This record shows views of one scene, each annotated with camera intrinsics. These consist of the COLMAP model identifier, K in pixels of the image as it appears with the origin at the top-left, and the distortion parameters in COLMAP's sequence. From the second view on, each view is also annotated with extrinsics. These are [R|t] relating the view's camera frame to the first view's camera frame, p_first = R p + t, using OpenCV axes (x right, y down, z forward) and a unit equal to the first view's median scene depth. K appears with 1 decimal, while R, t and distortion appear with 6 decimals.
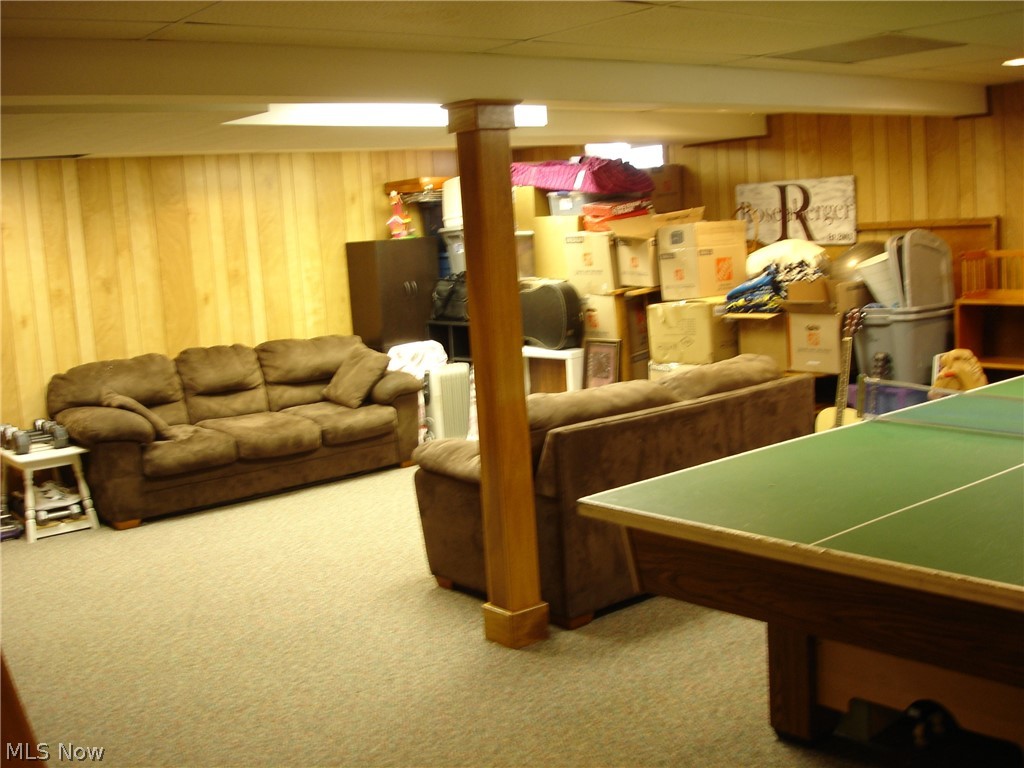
lens RADIAL K [[1158.0, 0, 512.0], [0, 1158.0, 384.0], [0, 0, 1]] dist [-0.053478, -0.168304]
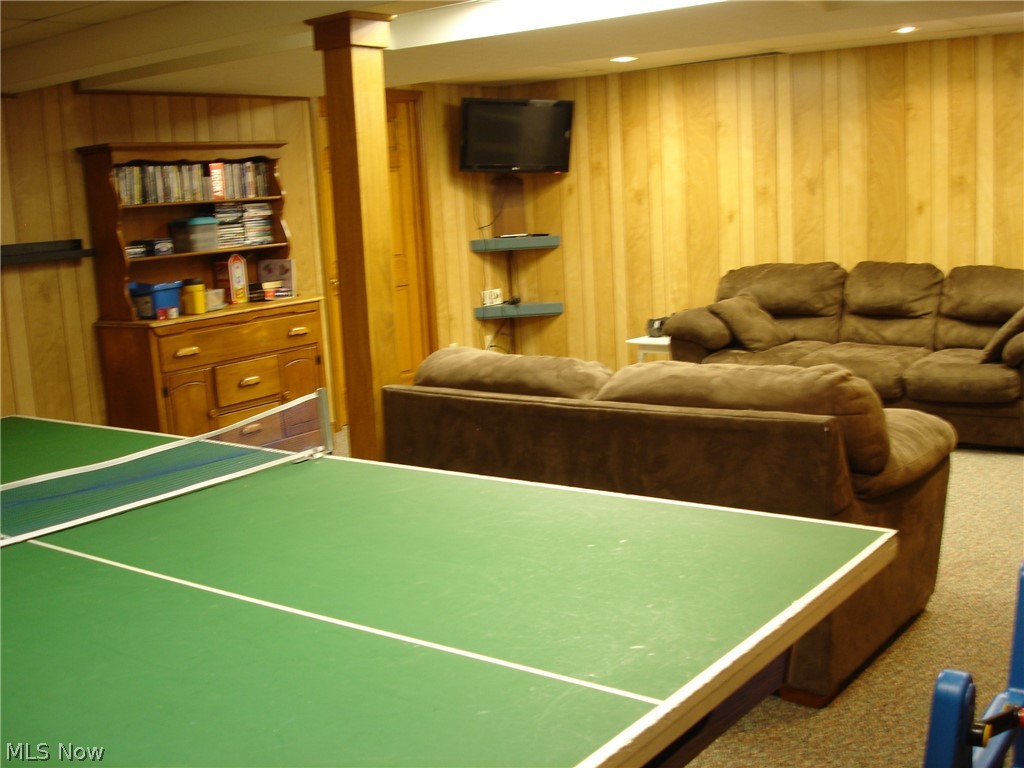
lens RADIAL K [[1158.0, 0, 512.0], [0, 1158.0, 384.0], [0, 0, 1]] dist [-0.053478, -0.168304]
pose [[0.238299, 0.210268, -0.948157, 0.531972], [-0.101282, 0.976339, 0.191063, -0.081852], [0.965896, 0.050502, 0.253957, 0.515183]]
